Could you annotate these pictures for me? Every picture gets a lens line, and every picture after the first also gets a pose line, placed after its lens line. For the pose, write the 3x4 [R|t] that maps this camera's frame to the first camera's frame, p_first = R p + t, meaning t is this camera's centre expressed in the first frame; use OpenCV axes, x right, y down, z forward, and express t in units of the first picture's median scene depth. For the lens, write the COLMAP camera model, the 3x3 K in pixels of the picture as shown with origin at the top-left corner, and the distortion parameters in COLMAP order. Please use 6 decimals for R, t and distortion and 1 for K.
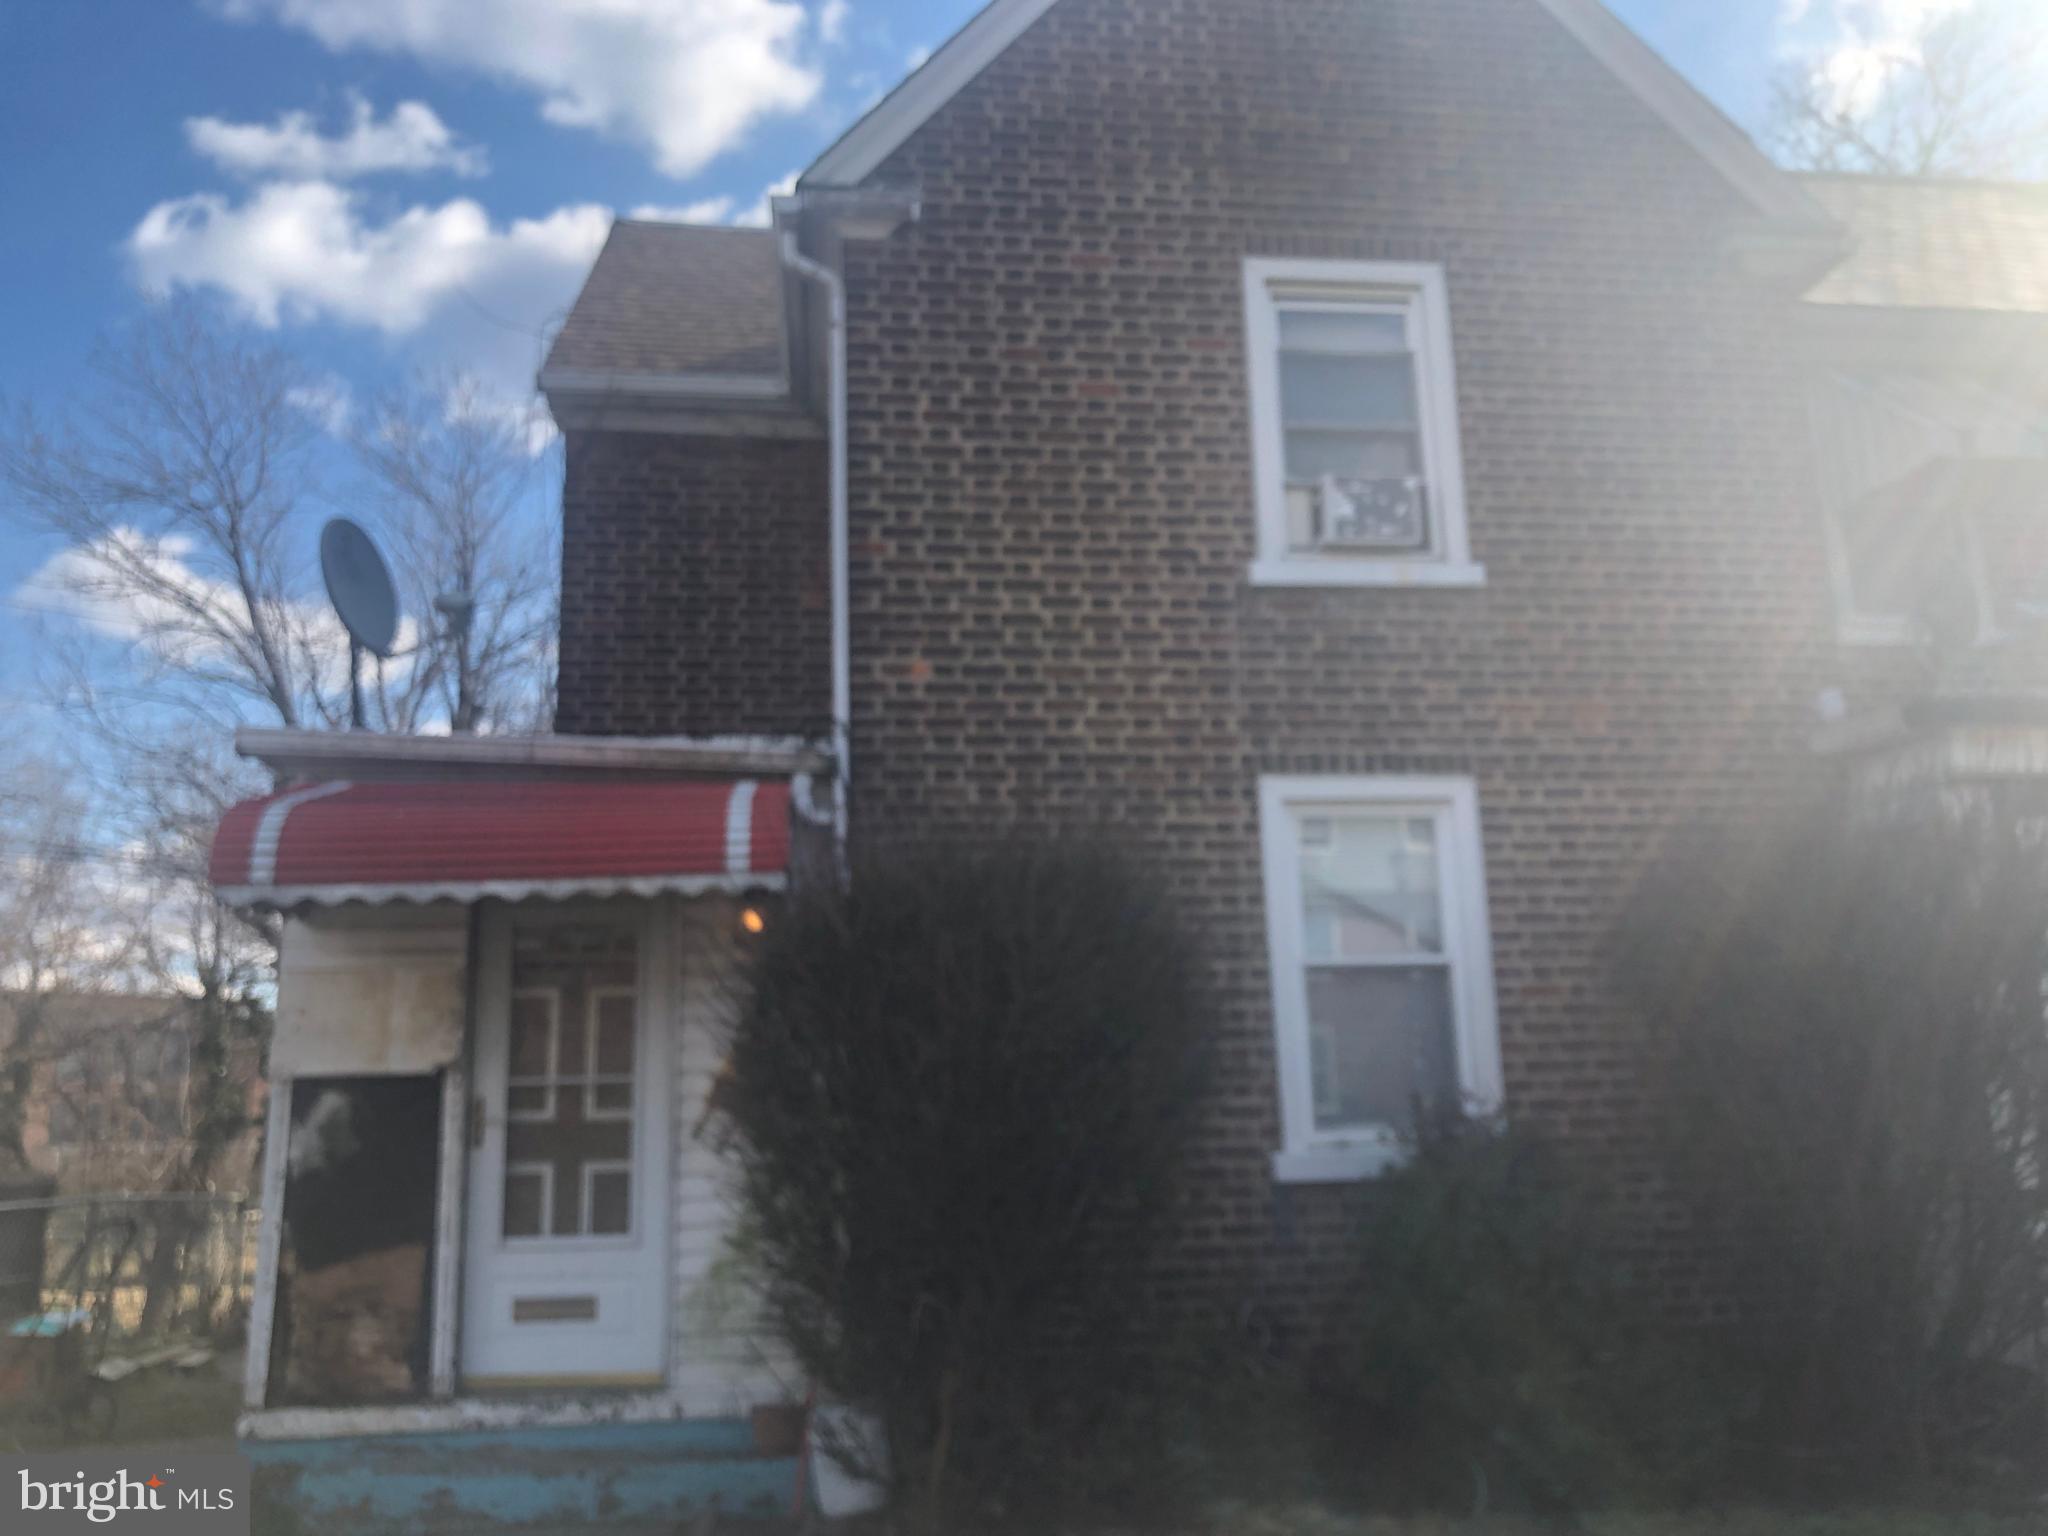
lens RADIAL K [[1718.8, 0, 993.8], [0, 1718.8, 790.1], [0, 0, 1]] dist [0.032599, -0.053608]
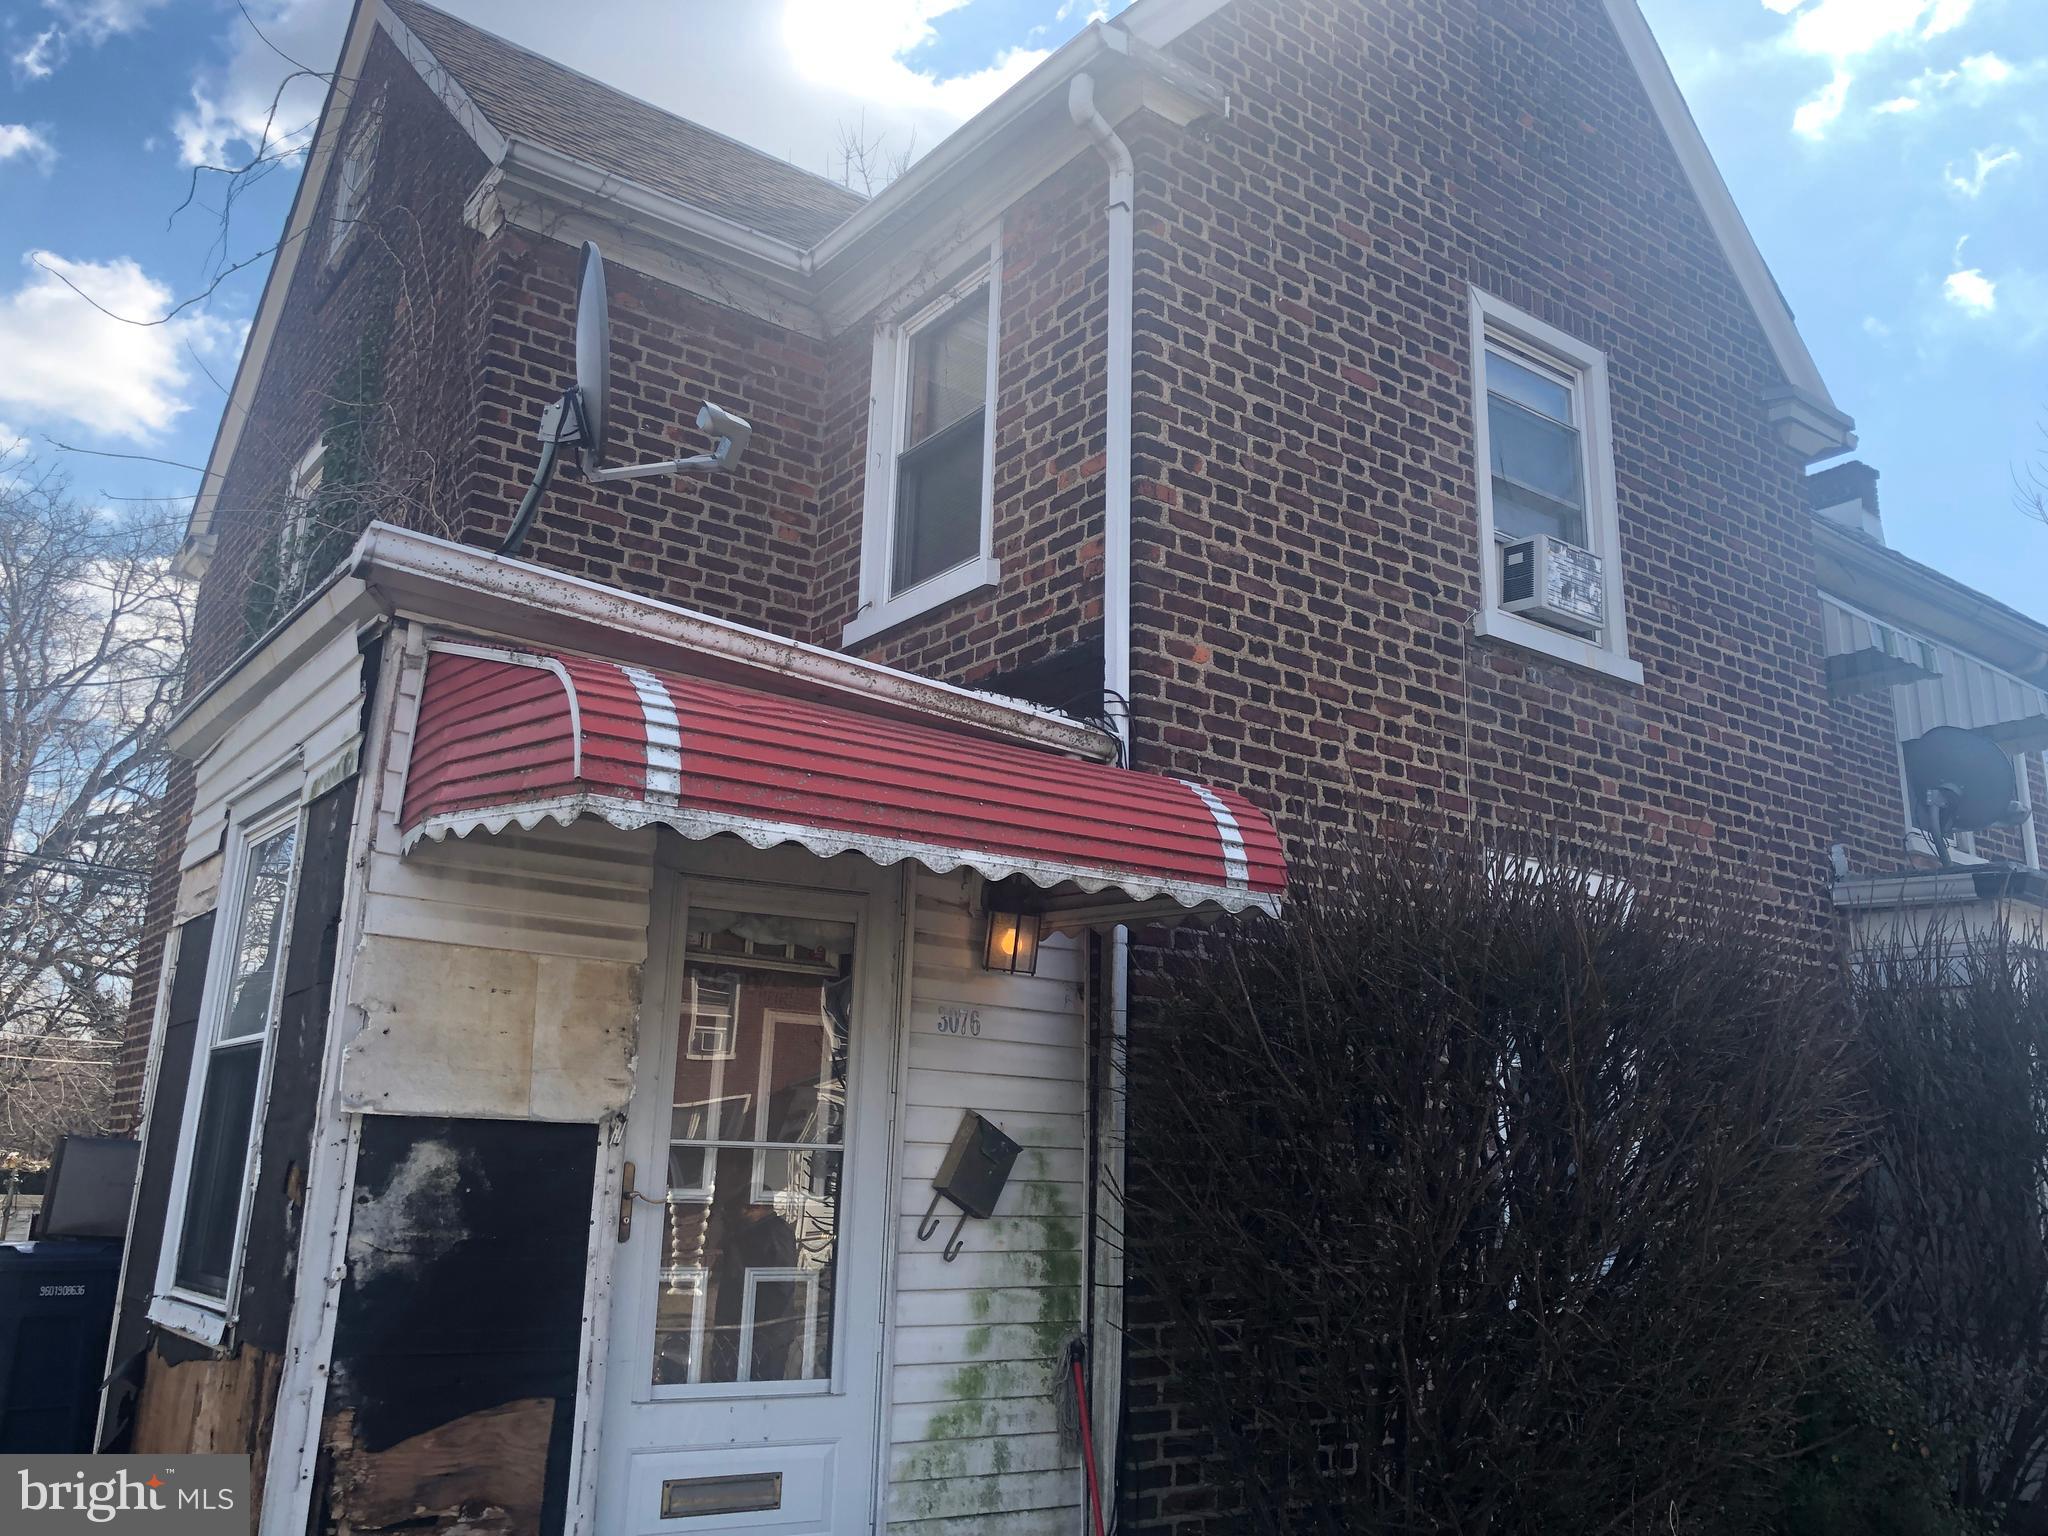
lens RADIAL K [[1718.8, 0, 1011.8], [0, 1718.8, 765.3], [0, 0, 1]] dist [0.032599, -0.053608]
pose [[0.857069, 0.169836, 0.486403, -0.512524], [-0.146197, 0.985468, -0.086487, 0.064394], [-0.494023, 0.003015, 0.869444, 0.357701]]
